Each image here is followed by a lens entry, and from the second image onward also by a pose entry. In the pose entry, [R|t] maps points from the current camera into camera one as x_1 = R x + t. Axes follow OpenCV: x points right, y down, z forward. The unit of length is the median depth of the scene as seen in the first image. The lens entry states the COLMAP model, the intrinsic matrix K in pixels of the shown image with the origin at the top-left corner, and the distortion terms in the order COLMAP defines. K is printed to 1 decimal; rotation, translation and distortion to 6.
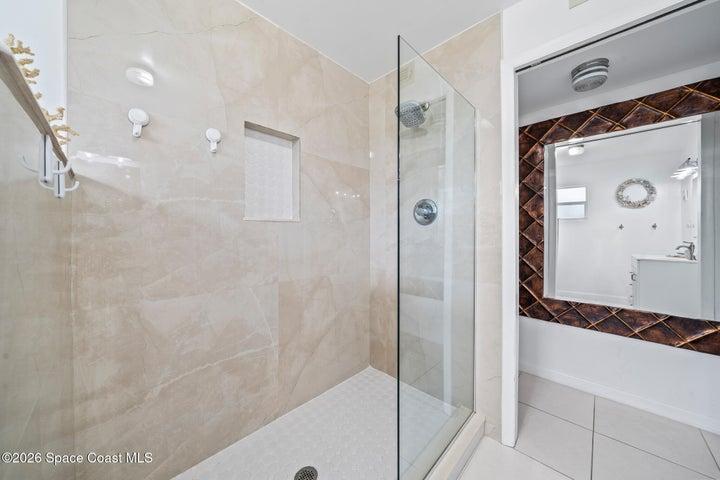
lens RADIAL K [[249.7, 0, 359.6], [0, 249.7, 232.2], [0, 0, 1]] dist [-0.001016, -0.000005]
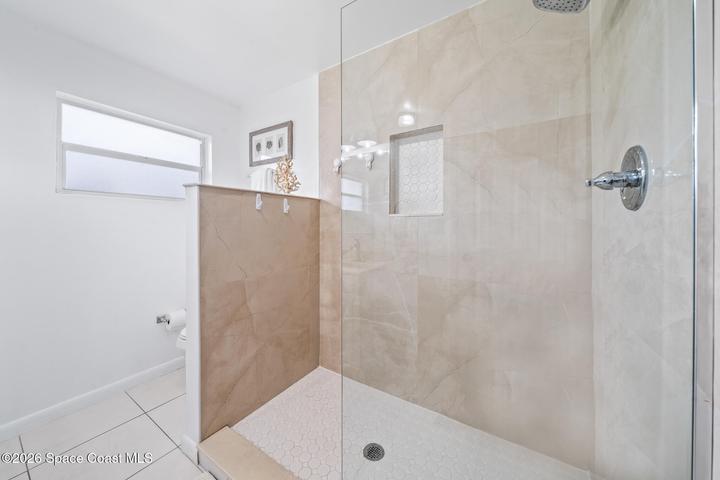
lens RADIAL K [[254.3, 0, 361.2], [0, 254.3, 227.2], [0, 0, 1]] dist [-0.001403, -0.000034]
pose [[0.215673, 0.002442, -0.976463, 0.659397], [-0.002845, 0.999994, 0.001873, 0.001622], [0.976461, 0.002374, 0.215679, 0.541986]]
